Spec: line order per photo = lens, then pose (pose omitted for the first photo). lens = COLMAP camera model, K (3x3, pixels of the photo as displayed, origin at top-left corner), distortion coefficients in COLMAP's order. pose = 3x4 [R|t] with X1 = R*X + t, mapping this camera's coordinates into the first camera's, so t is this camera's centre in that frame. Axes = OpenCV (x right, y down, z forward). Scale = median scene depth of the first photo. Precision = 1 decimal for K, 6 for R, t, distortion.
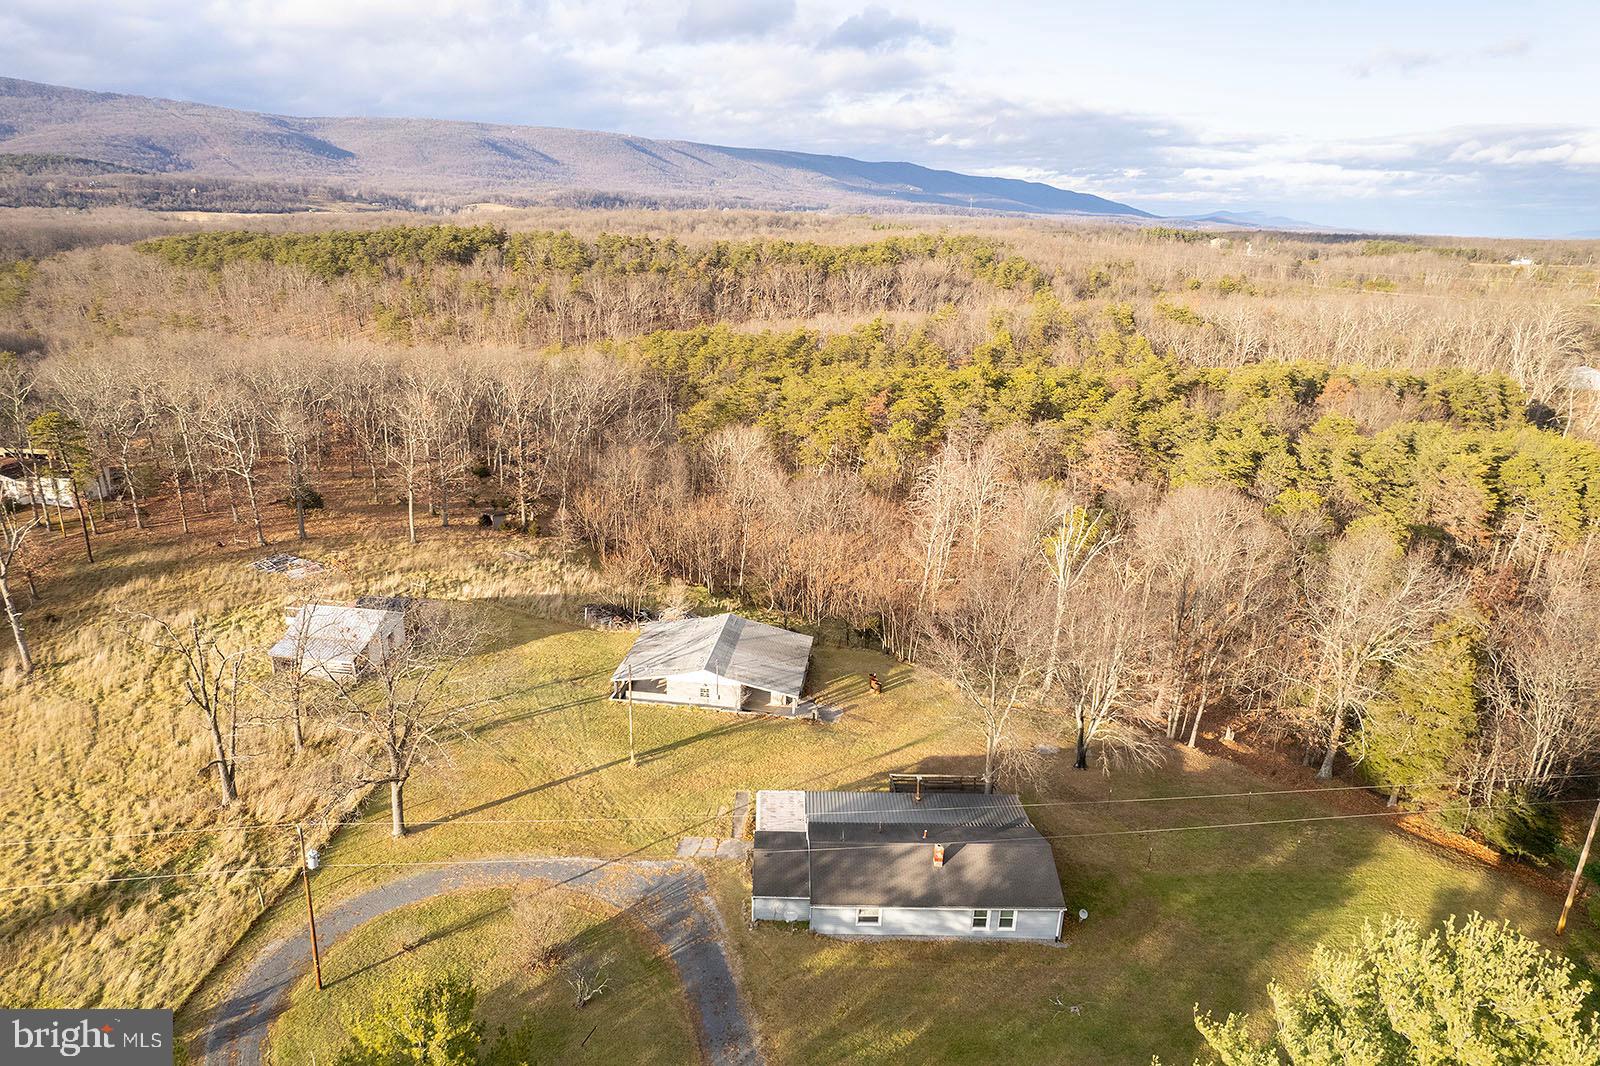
lens RADIAL K [[1030.5, 0, 792.2], [0, 1030.5, 533.7], [0, 0, 1]] dist [-0.074997, 0.069537]
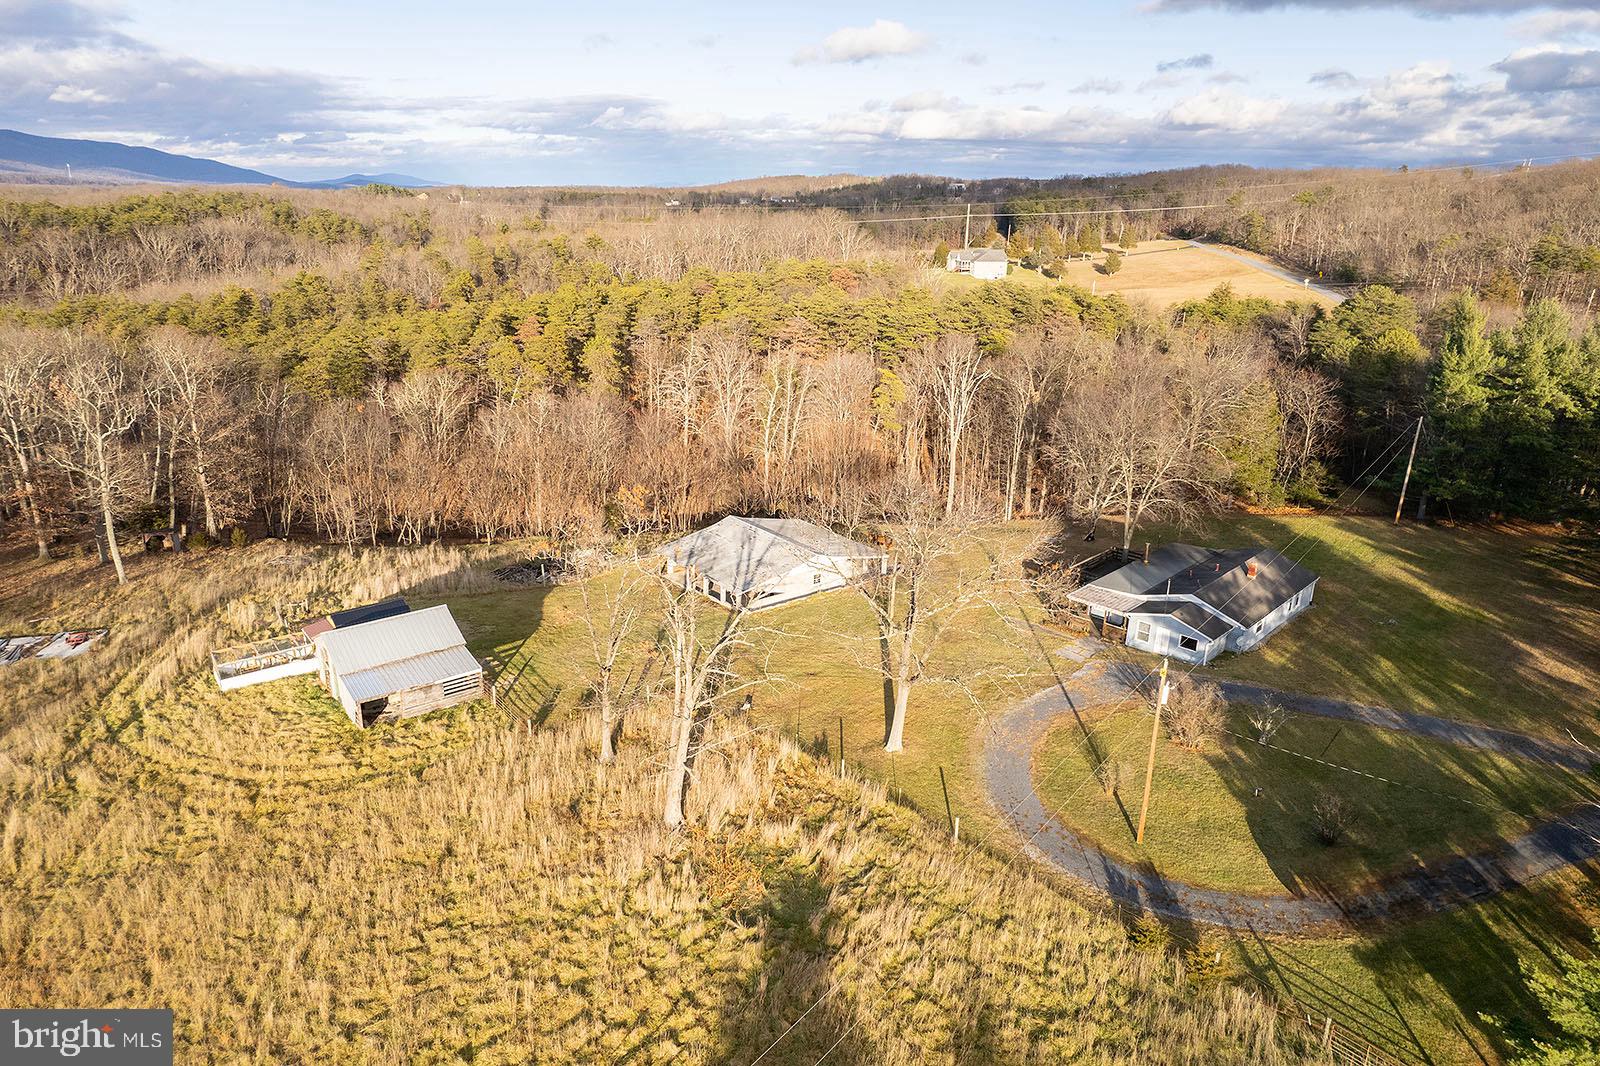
lens RADIAL K [[1021.9, 0, 803.1], [0, 1021.9, 501.6], [0, 0, 1]] dist [-0.072900, 0.089651]
pose [[0.716723, -0.223497, 0.660573, -0.522066], [0.221585, 0.971148, 0.088157, -0.004028], [-0.661217, 0.083189, 0.745568, 0.200693]]
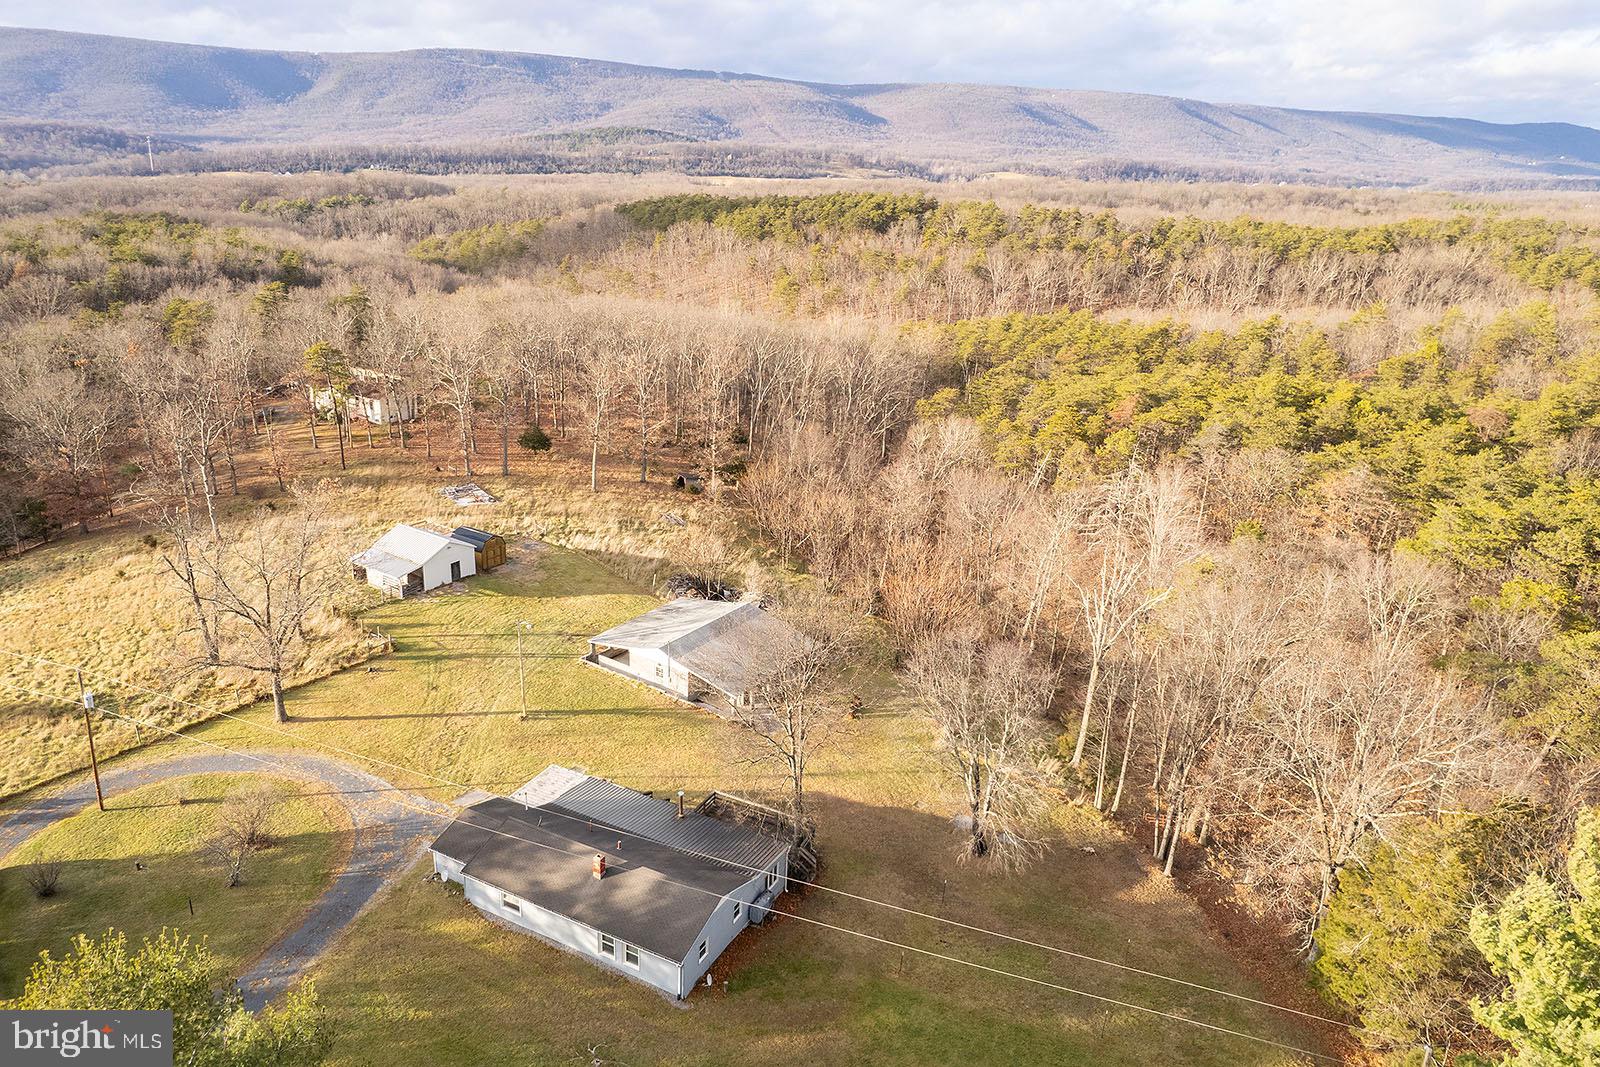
lens RADIAL K [[1100.8, 0, 748.1], [0, 1100.8, 533.7], [0, 0, 1]] dist [-0.052882, 0.002240]
pose [[0.871355, 0.153053, -0.466171, 0.328473], [-0.150047, 0.987707, 0.043819, -0.024064], [0.467147, 0.031766, 0.883609, 0.082334]]
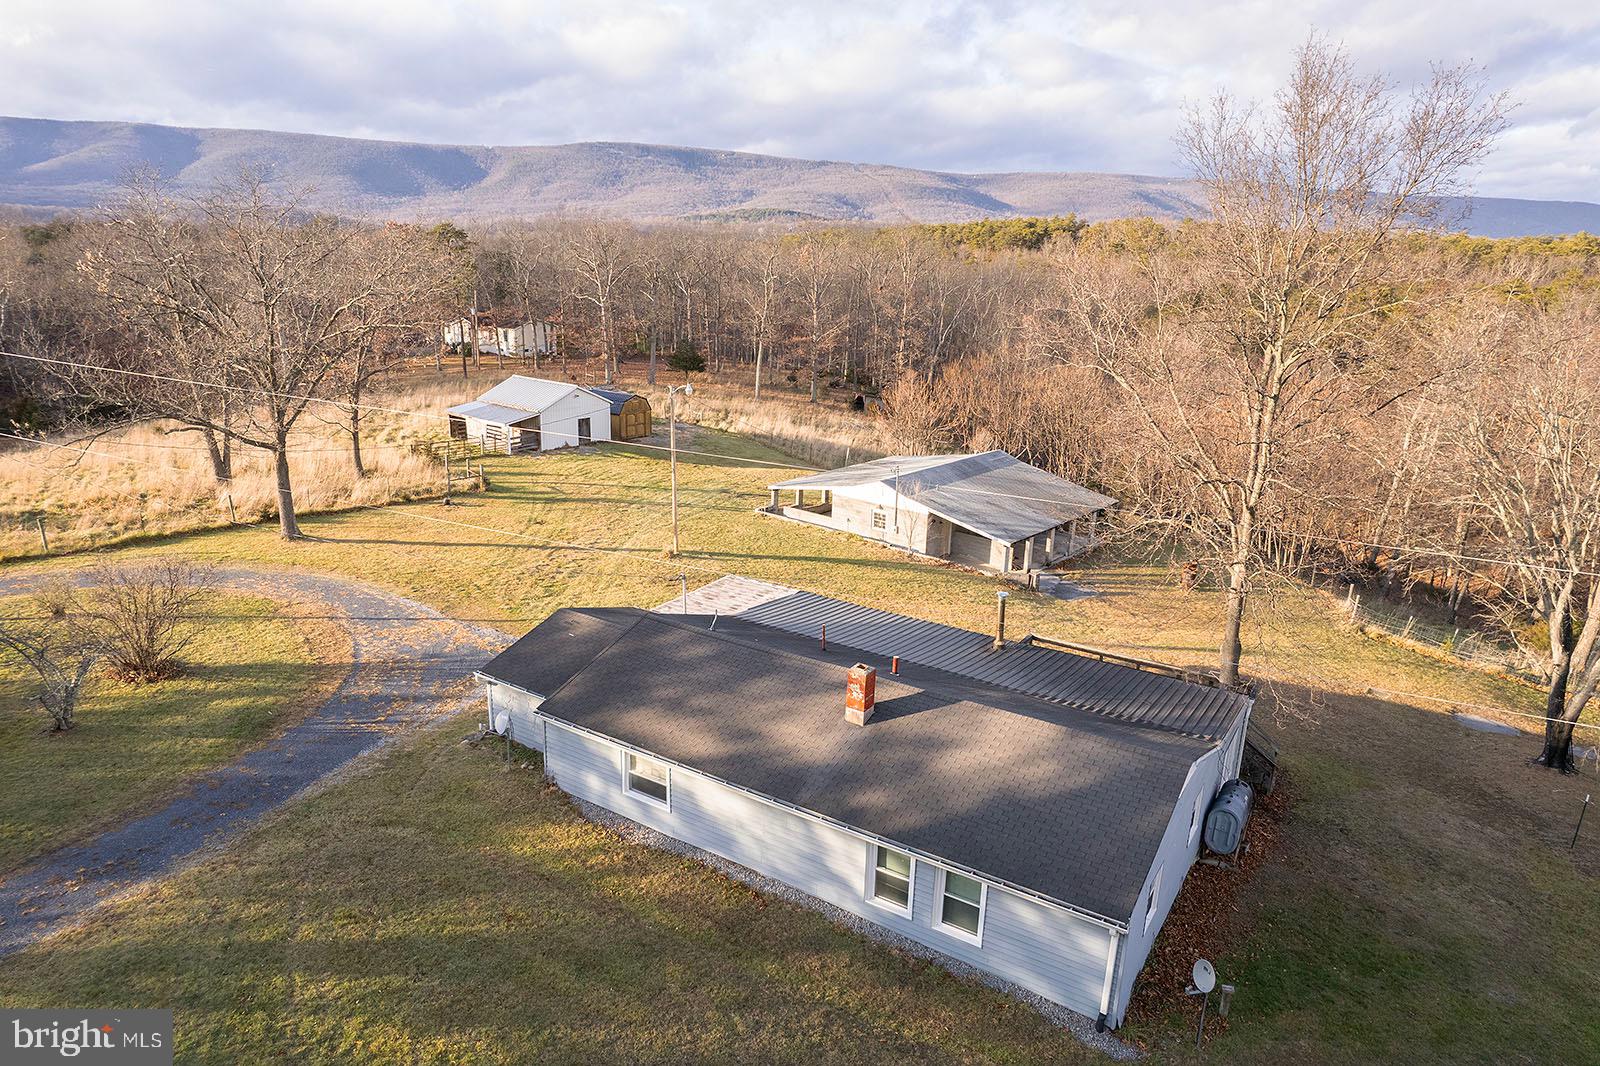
lens RADIAL K [[1030.5, 0, 792.2], [0, 1030.5, 533.7], [0, 0, 1]] dist [-0.074997, 0.069537]
pose [[0.829295, 0.142368, -0.540372, 0.155964], [-0.170032, 0.985438, -0.001318, 0.125197], [0.532315, 0.092974, 0.841425, 0.314853]]
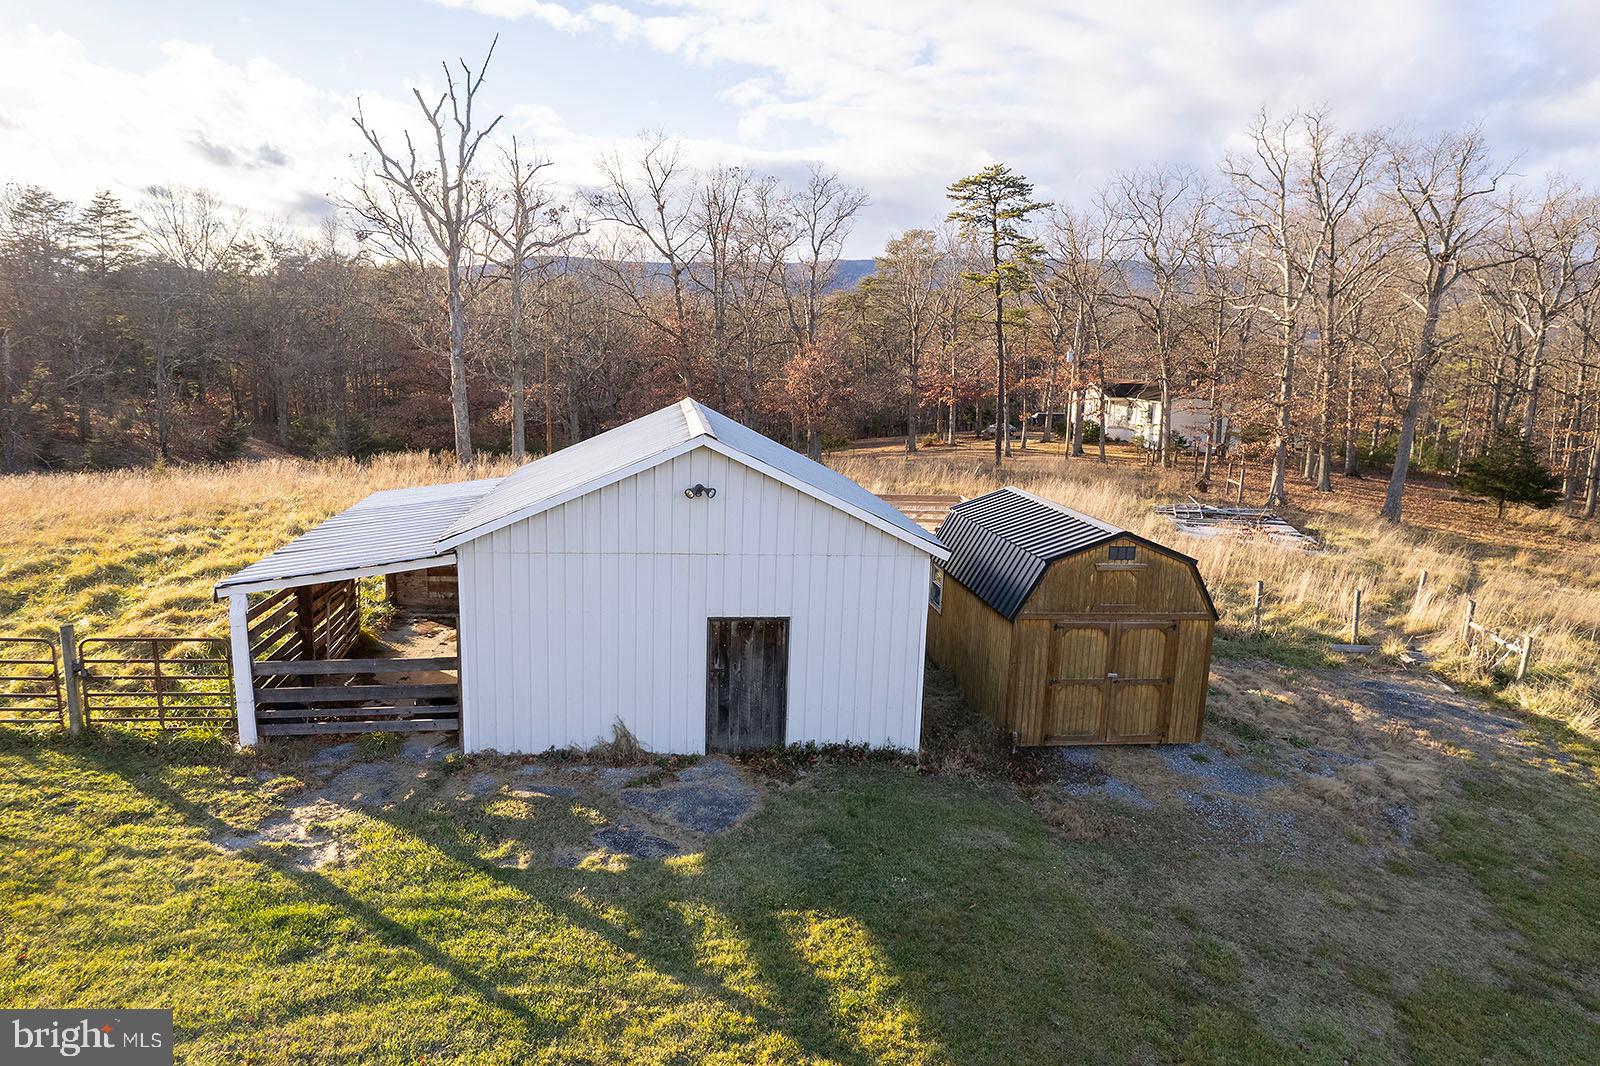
lens RADIAL K [[1030.5, 0, 792.2], [0, 1030.5, 533.7], [0, 0, 1]] dist [-0.074997, 0.069537]
pose [[0.242619, 0.156261, -0.957454, -0.193434], [-0.325046, 0.942989, 0.071533, 0.056707], [0.914047, 0.293861, 0.279579, 0.744553]]
